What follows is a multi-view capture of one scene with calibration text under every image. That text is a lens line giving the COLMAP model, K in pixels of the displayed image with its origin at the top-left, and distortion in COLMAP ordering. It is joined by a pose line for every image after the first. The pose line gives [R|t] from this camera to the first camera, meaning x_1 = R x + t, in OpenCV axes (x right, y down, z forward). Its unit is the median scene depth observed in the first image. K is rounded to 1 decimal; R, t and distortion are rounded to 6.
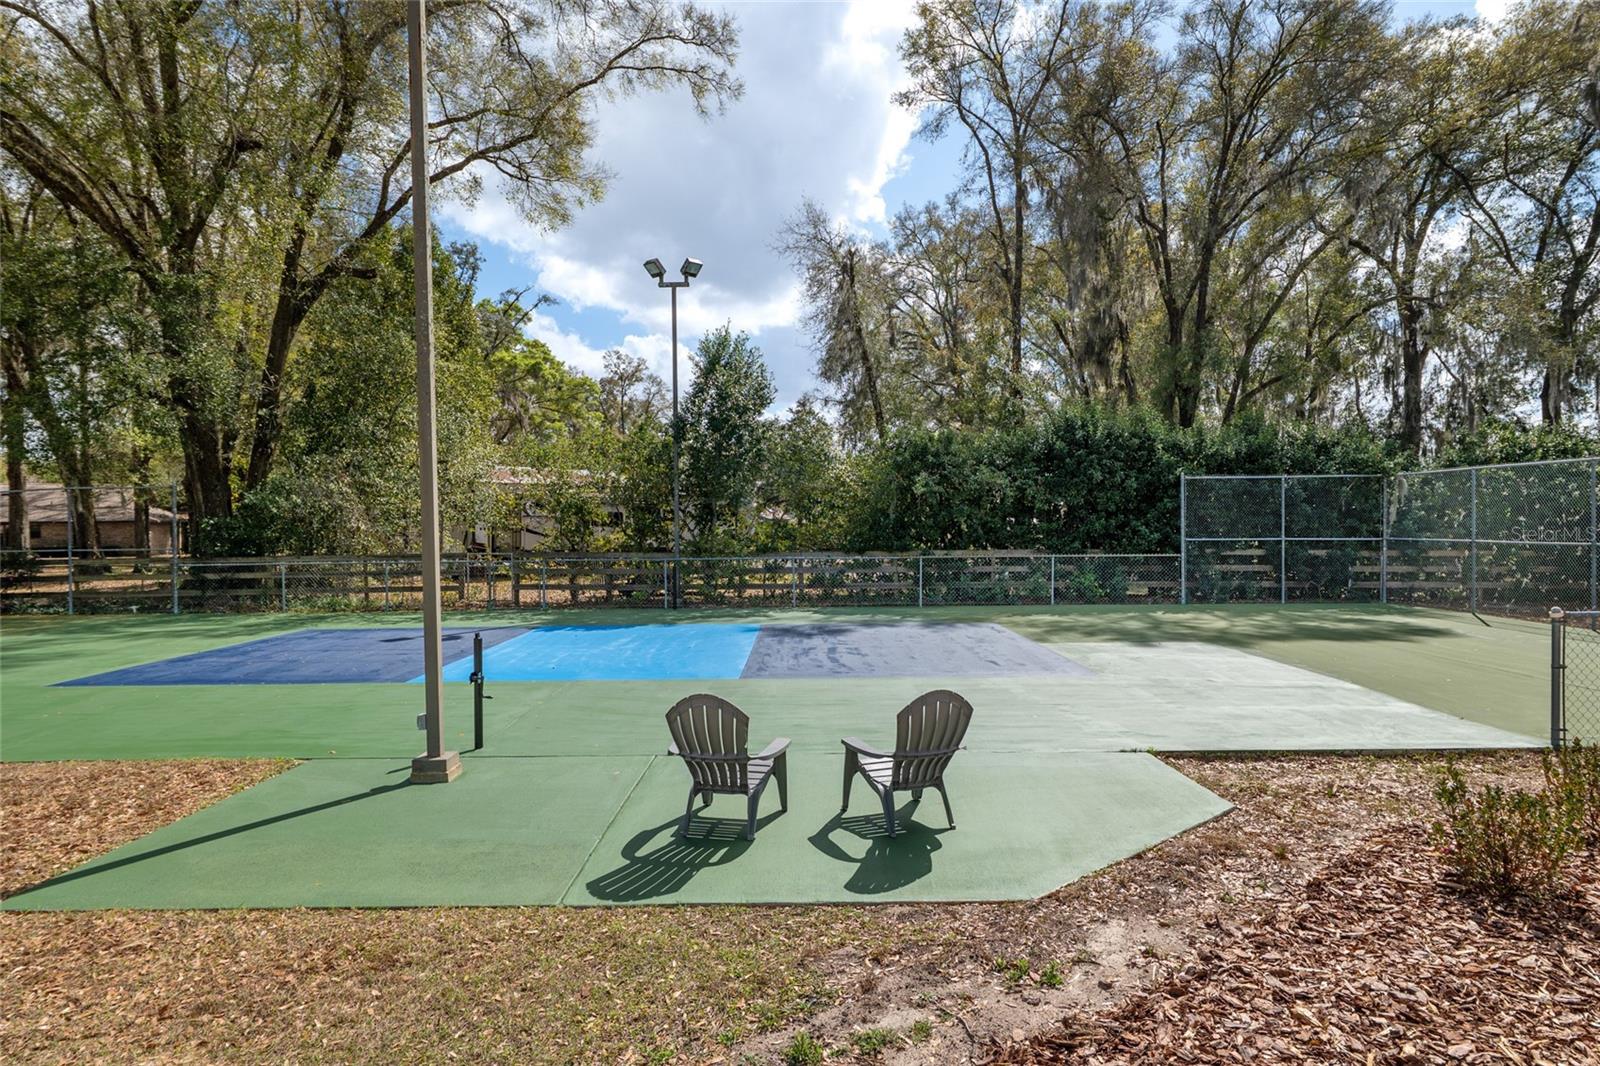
lens RADIAL K [[897.7, 0, 807.5], [0, 897.7, 550.4], [0, 0, 1]] dist [0.004181, 0.000951]
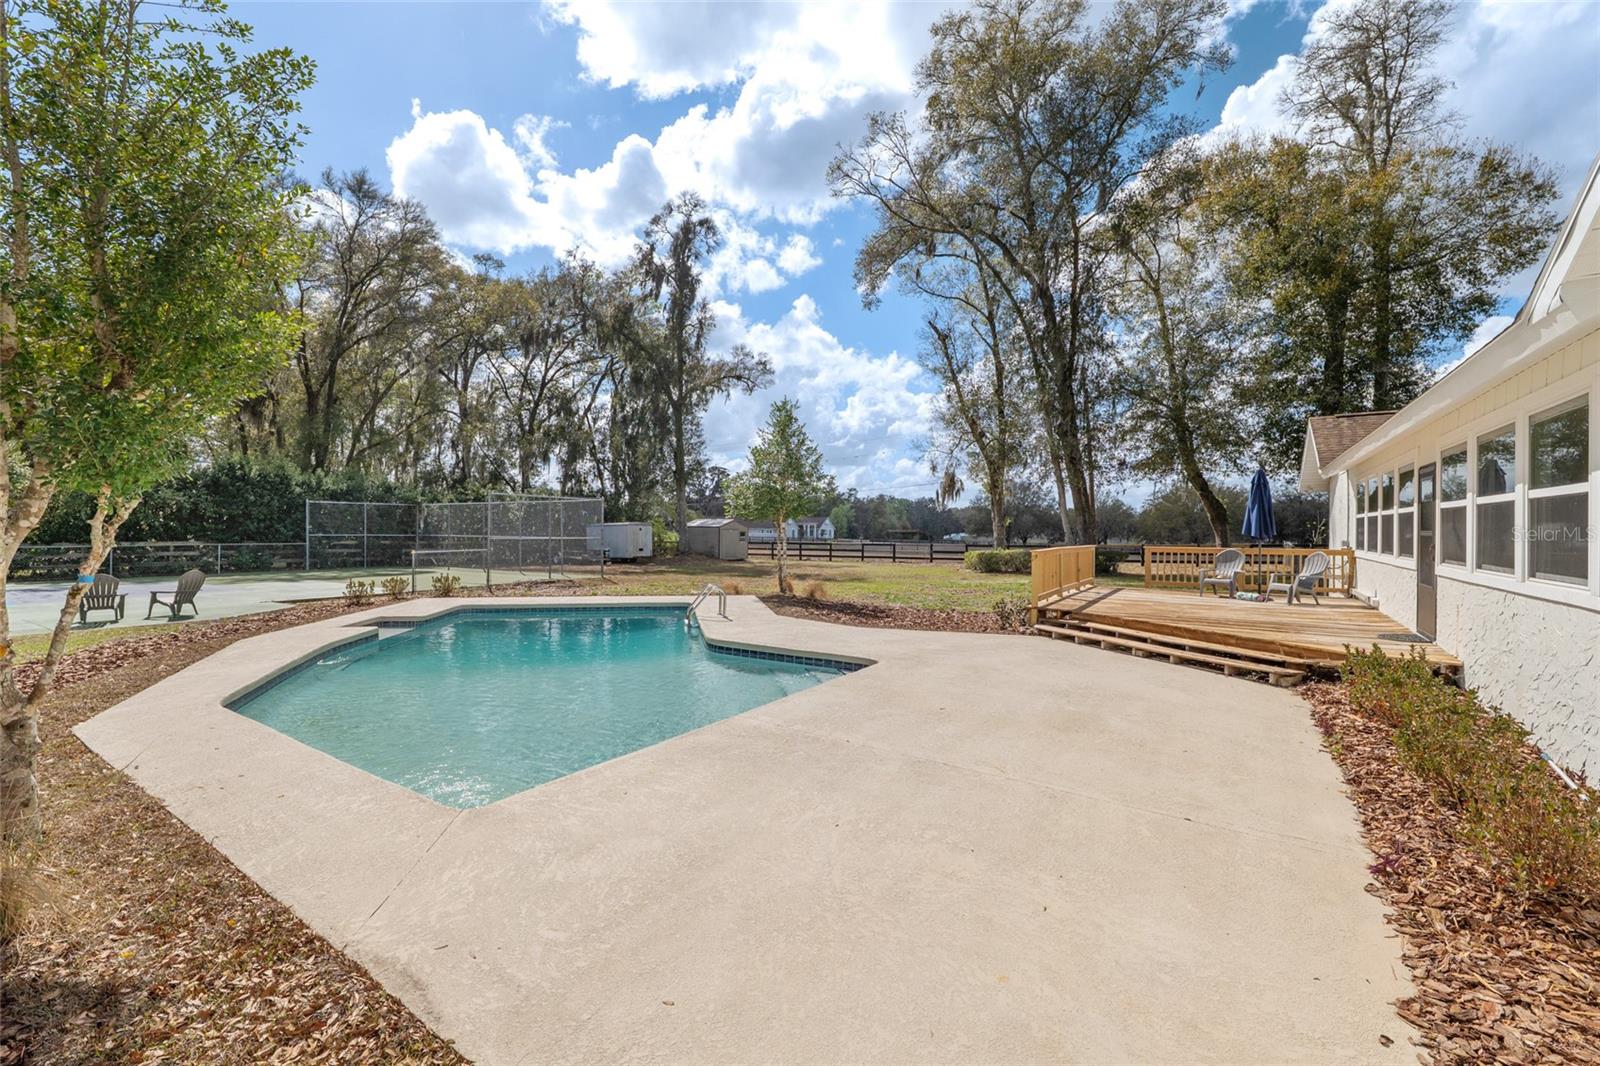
lens RADIAL K [[669.1, 0, 780.2], [0, 669.1, 530.8], [0, 0, 1]] dist [0.000523, 0.000080]
pose [[0.557193, 0.010200, 0.830321, -0.119553], [0.012817, 0.999700, -0.020882, 0.013193], [-0.830284, 0.022277, 0.556895, -0.374251]]
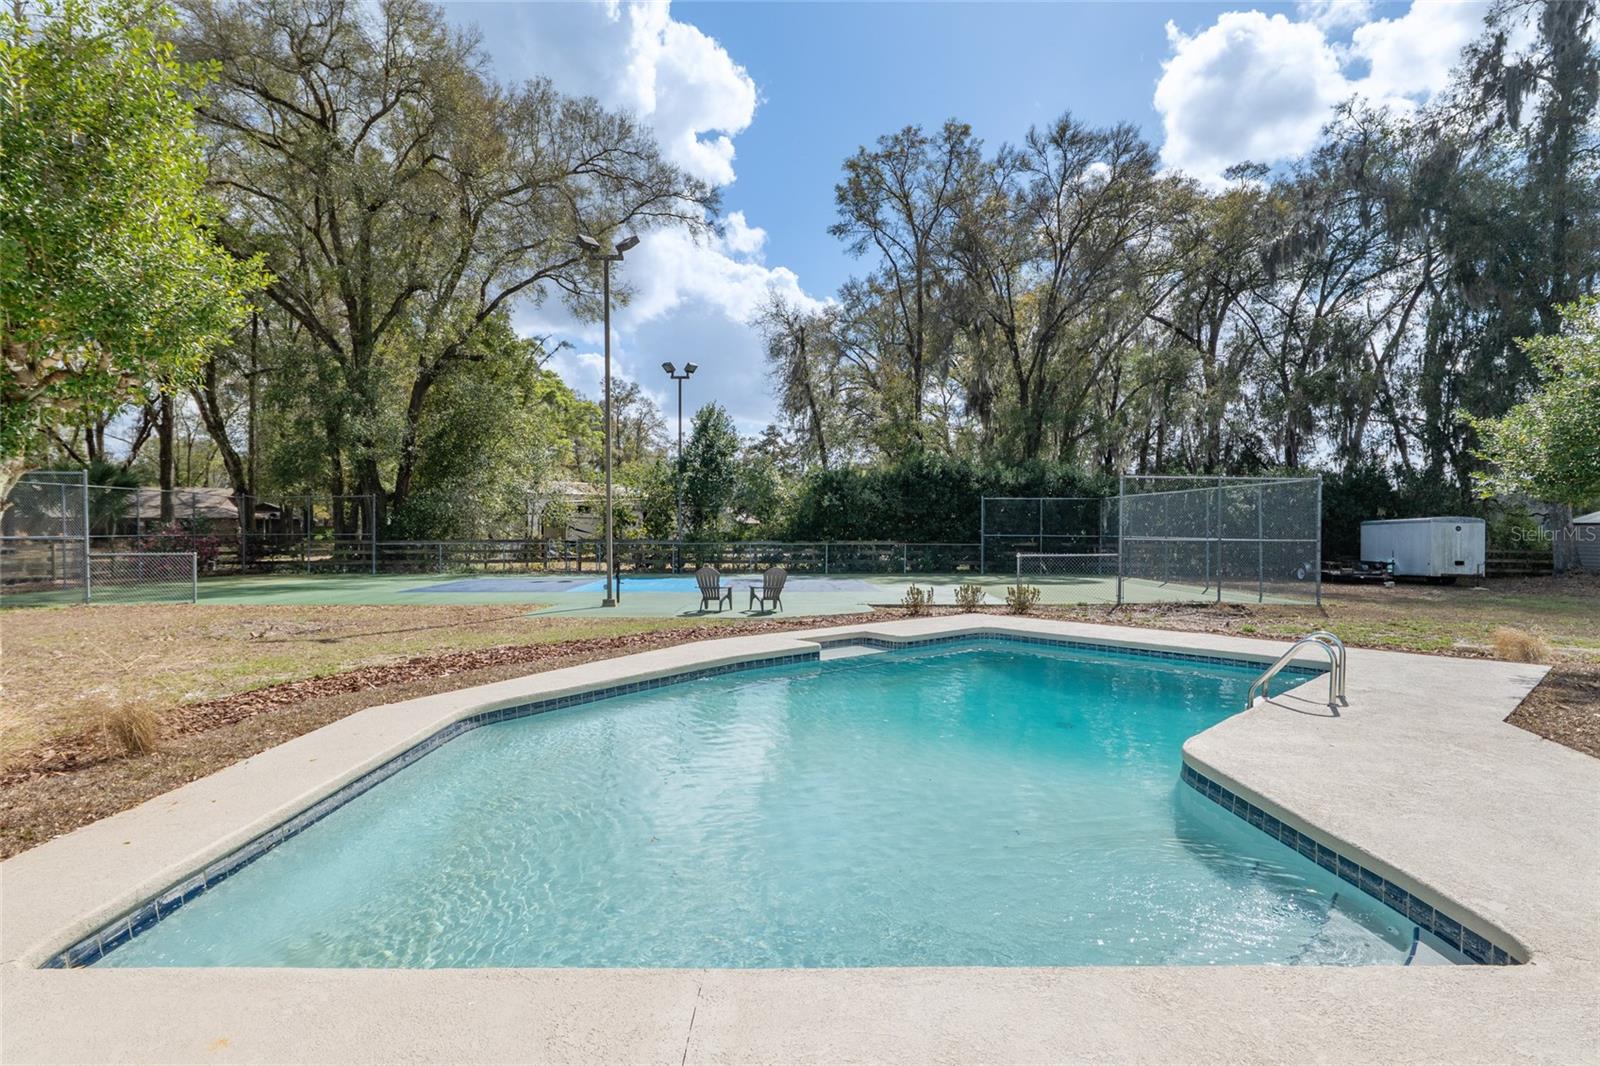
lens RADIAL K [[818.0, 0, 800.0], [0, 818.0, 533.0], [0, 0, 1]] dist [0.001304, -0.001894]
pose [[0.999642, 0.011337, 0.024231, 0.025696], [-0.010742, 0.999642, -0.024511, 0.016082], [-0.024501, 0.024242, 0.999406, -0.336883]]
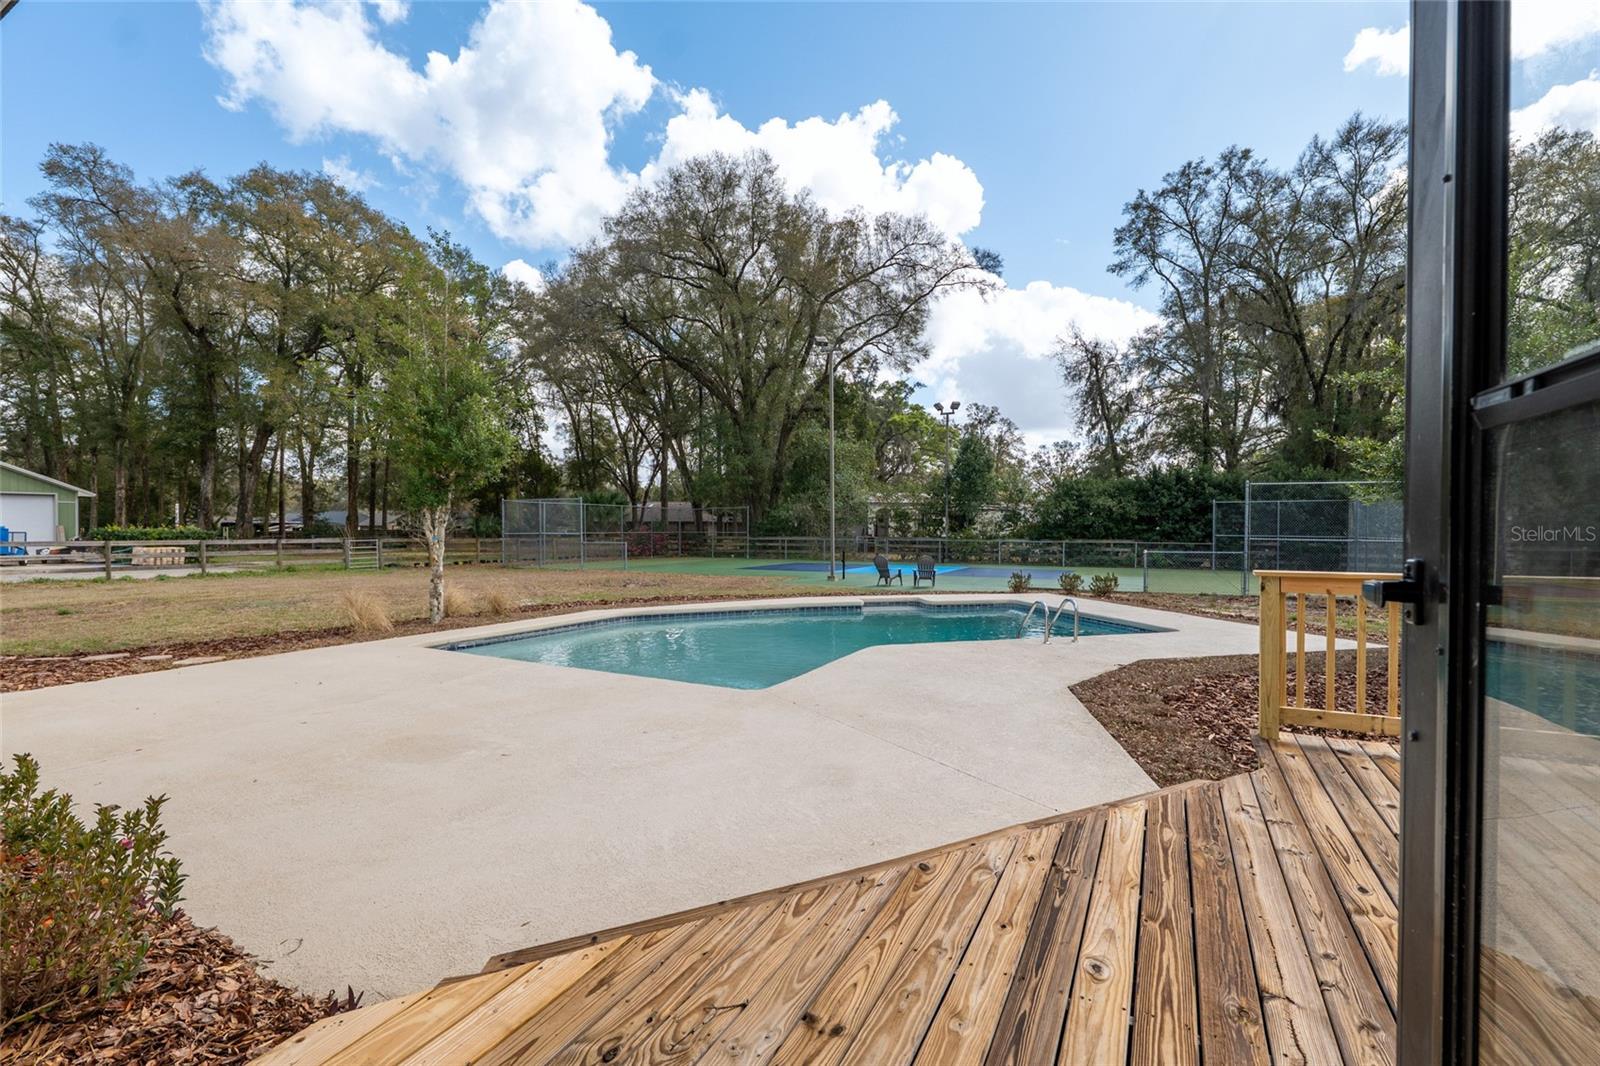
lens RADIAL K [[686.1, 0, 800.0], [0, 686.1, 533.0], [0, 0, 1]] dist [-0.002772, -0.000176]
pose [[0.889628, 0.015249, -0.456431, 0.197303], [-0.024964, 0.999572, -0.015262, 0.016998], [0.456003, 0.024972, 0.889628, -0.419432]]
